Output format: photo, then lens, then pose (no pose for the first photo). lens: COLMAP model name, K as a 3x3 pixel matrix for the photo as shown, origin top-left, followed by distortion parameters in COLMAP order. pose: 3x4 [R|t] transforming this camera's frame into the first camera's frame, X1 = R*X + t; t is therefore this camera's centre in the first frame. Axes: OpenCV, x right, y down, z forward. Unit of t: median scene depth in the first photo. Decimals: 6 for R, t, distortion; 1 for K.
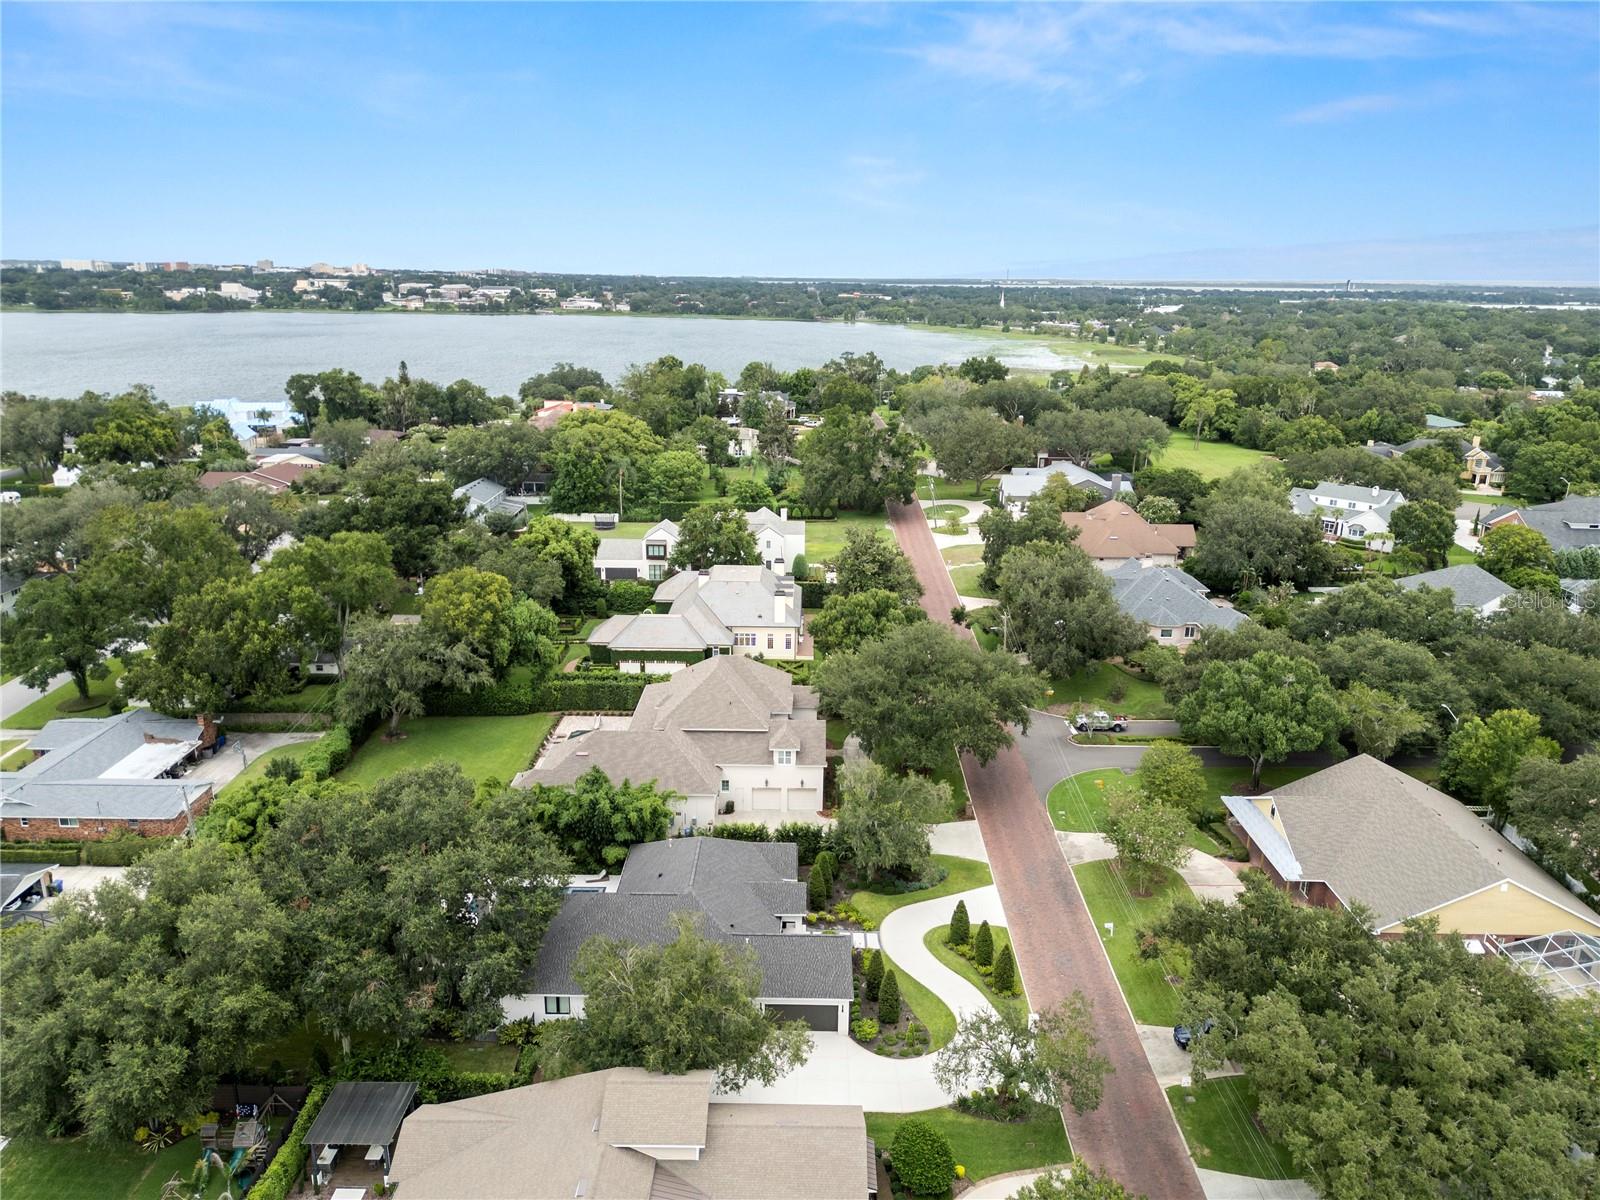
lens RADIAL K [[1134.5, 0, 800.0], [0, 1134.5, 600.0], [0, 0, 1]] dist [0.036259, -0.035912]
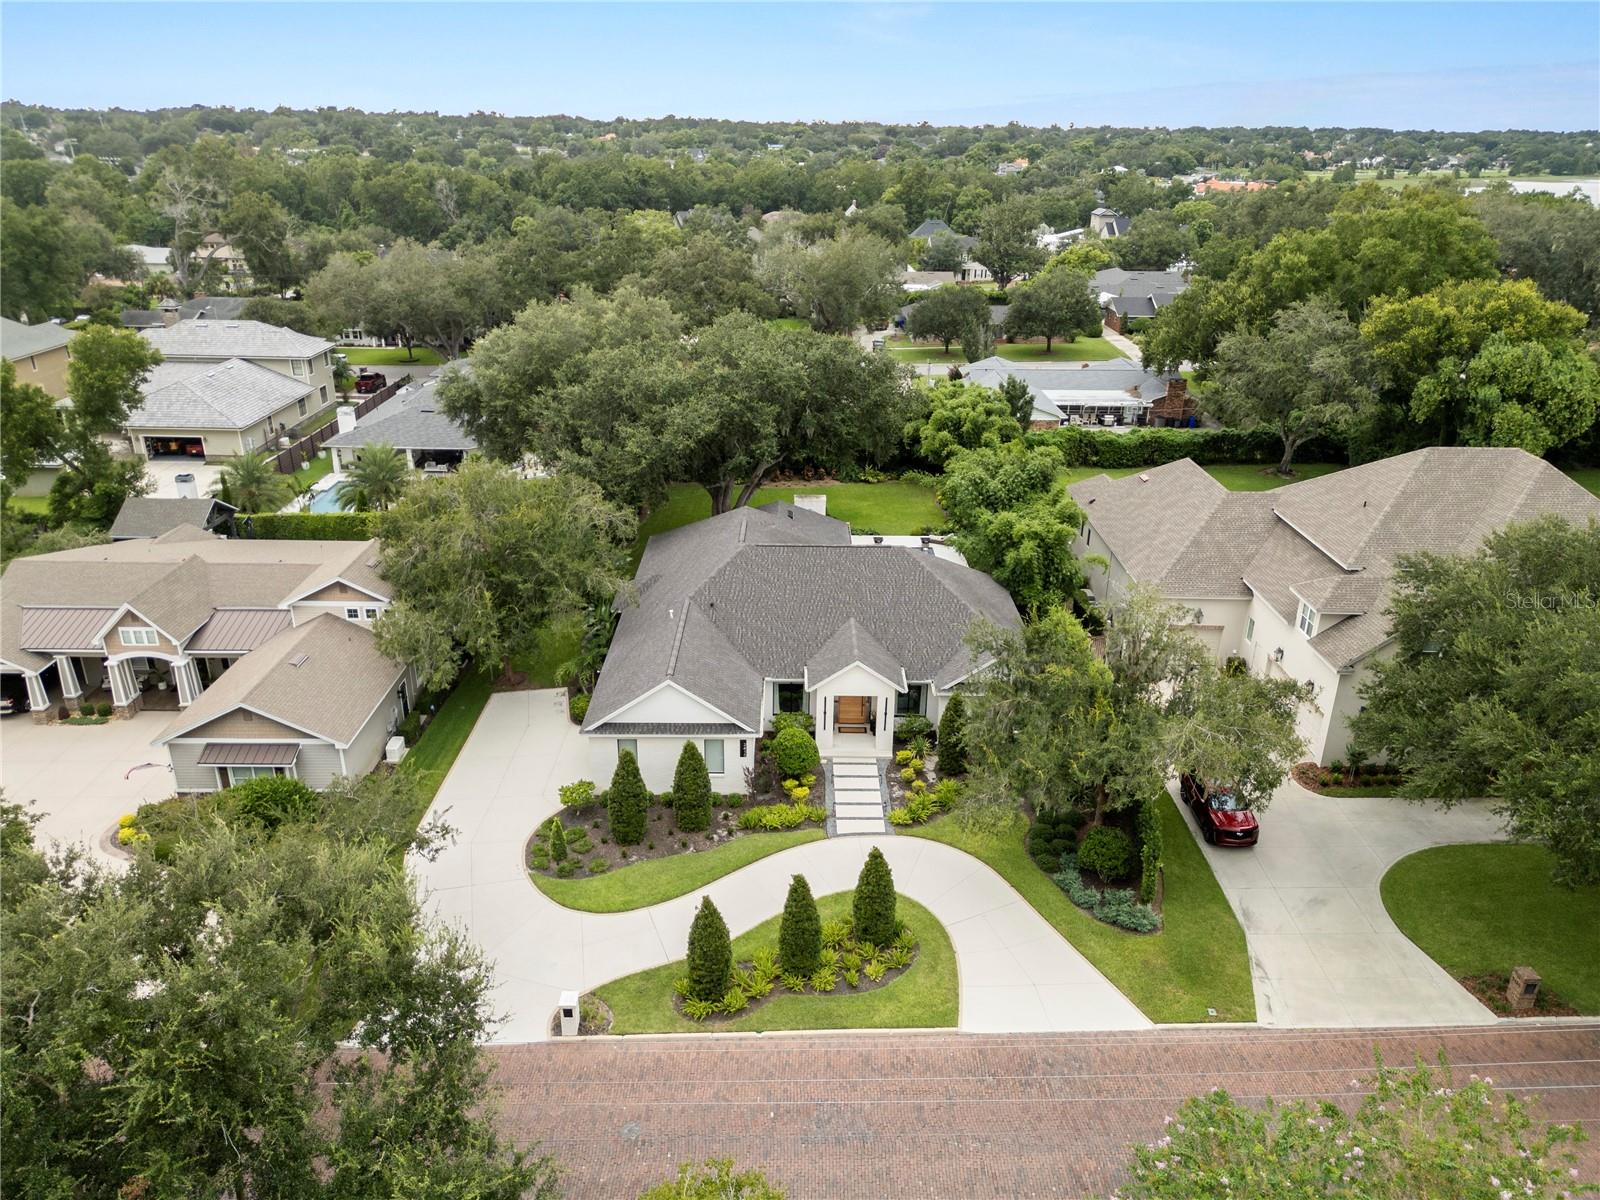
lens RADIAL K [[1134.5, 0, 800.0], [0, 1134.5, 600.0], [0, 0, 1]] dist [0.036259, -0.035912]
pose [[-0.009403, 0.363422, -0.931577, 0.161892], [-0.290255, 0.890516, 0.350333, 0.010075], [0.956903, 0.273690, 0.097112, 0.280189]]
